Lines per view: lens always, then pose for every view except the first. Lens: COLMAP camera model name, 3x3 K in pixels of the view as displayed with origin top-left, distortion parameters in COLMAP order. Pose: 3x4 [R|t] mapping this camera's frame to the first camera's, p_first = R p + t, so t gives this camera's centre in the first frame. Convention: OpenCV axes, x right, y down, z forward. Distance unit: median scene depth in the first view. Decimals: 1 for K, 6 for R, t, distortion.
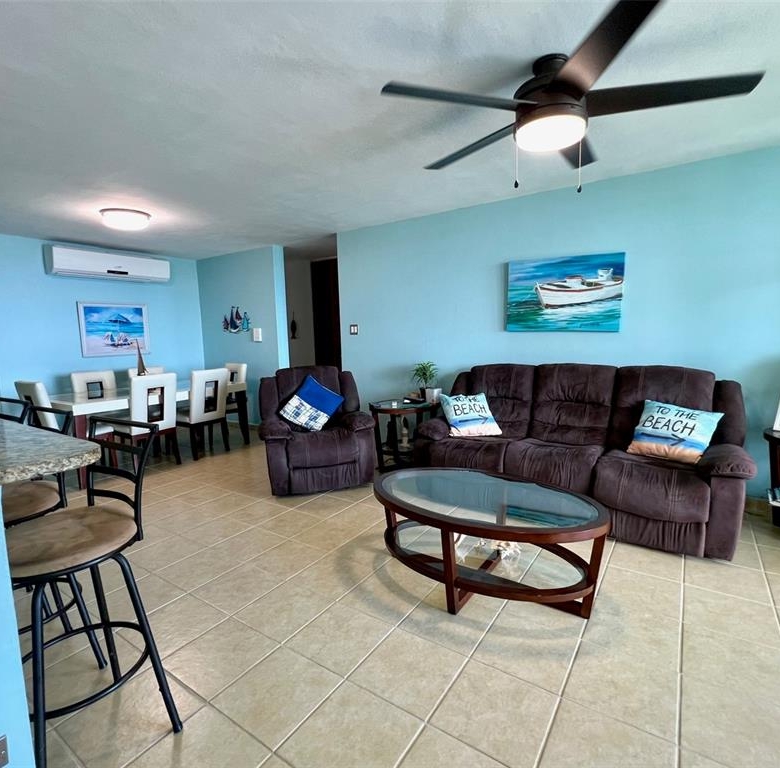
lens RADIAL K [[435.1, 0, 389.8], [0, 435.1, 385.6], [0, 0, 1]] dist [-0.004847, 0.000359]
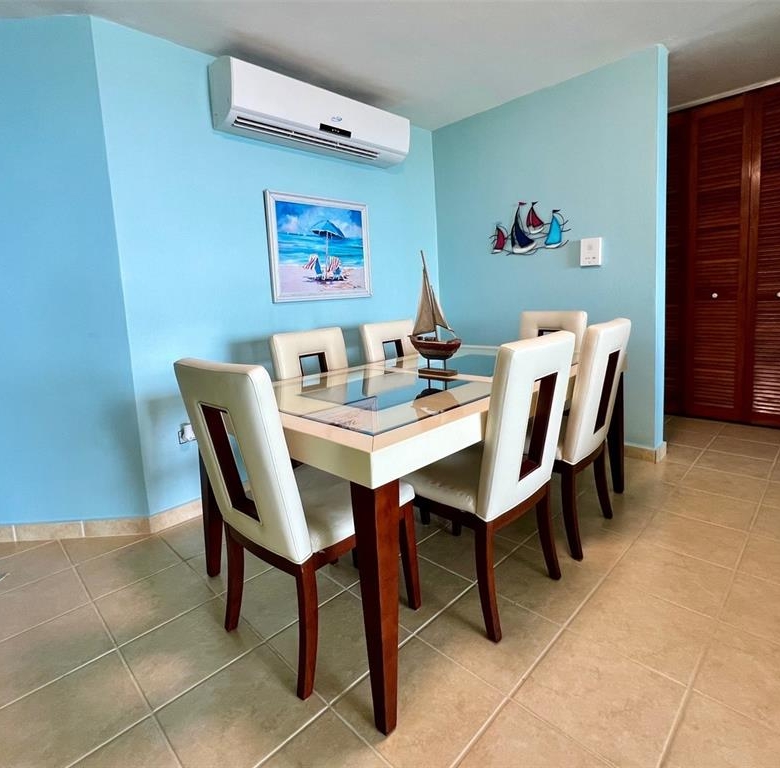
lens RADIAL K [[449.4, 0, 390.2], [0, 449.4, 347.0], [0, 0, 1]] dist [-0.003146, 0.000216]
pose [[0.980734, -0.005716, -0.195266, -0.461254], [0.005783, 0.999983, -0.000225, -0.013250], [0.195264, -0.000908, 0.980750, 0.503434]]
